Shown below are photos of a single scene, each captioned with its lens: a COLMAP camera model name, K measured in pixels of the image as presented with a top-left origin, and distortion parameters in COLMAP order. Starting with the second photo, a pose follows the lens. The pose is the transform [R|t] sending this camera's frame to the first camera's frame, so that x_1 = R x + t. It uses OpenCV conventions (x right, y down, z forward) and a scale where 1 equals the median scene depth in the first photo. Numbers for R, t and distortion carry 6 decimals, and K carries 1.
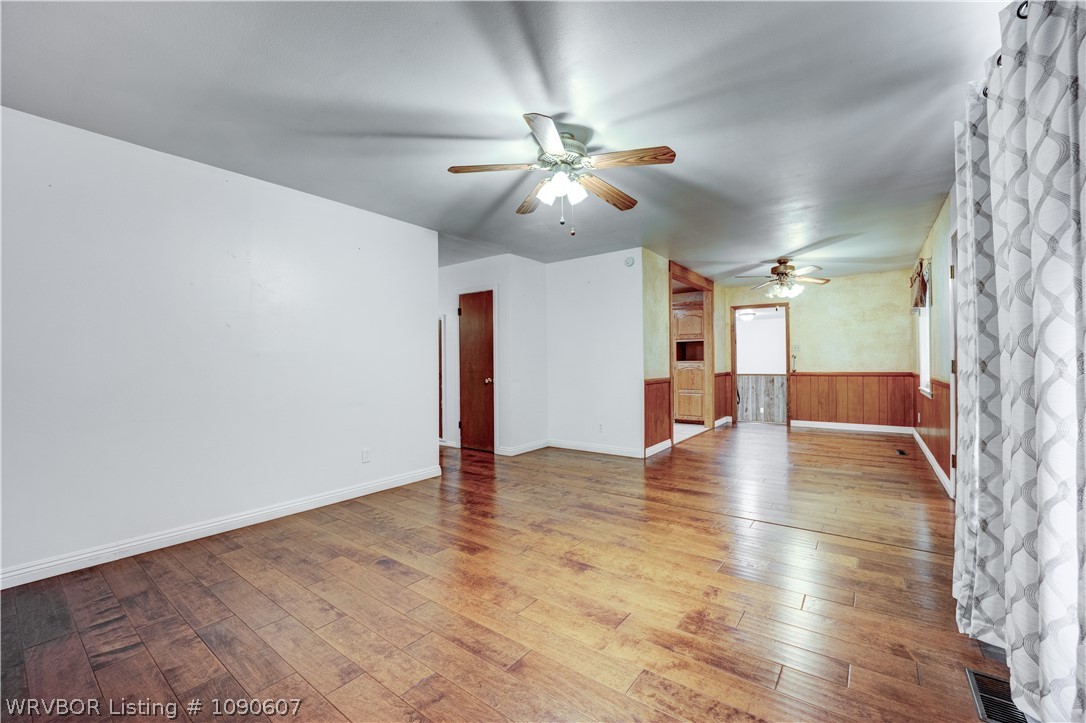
lens RADIAL K [[441.4, 0, 539.6], [0, 441.4, 364.1], [0, 0, 1]] dist [-0.022491, 0.000369]
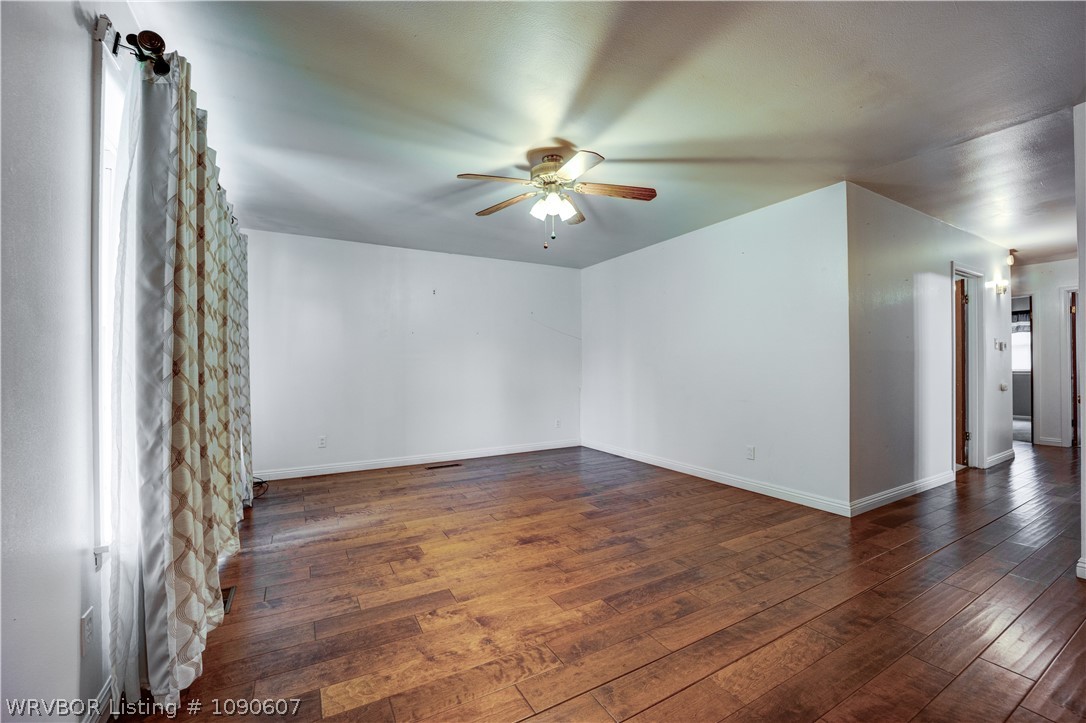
lens RADIAL K [[427.6, 0, 538.3], [0, 427.6, 364.6], [0, 0, 1]] dist [-0.020467, 0.000066]
pose [[-0.392694, 0.010593, -0.919608, 0.982269], [0.011547, 0.999912, 0.006587, -0.014104], [0.919597, -0.008032, -0.392782, 1.294262]]
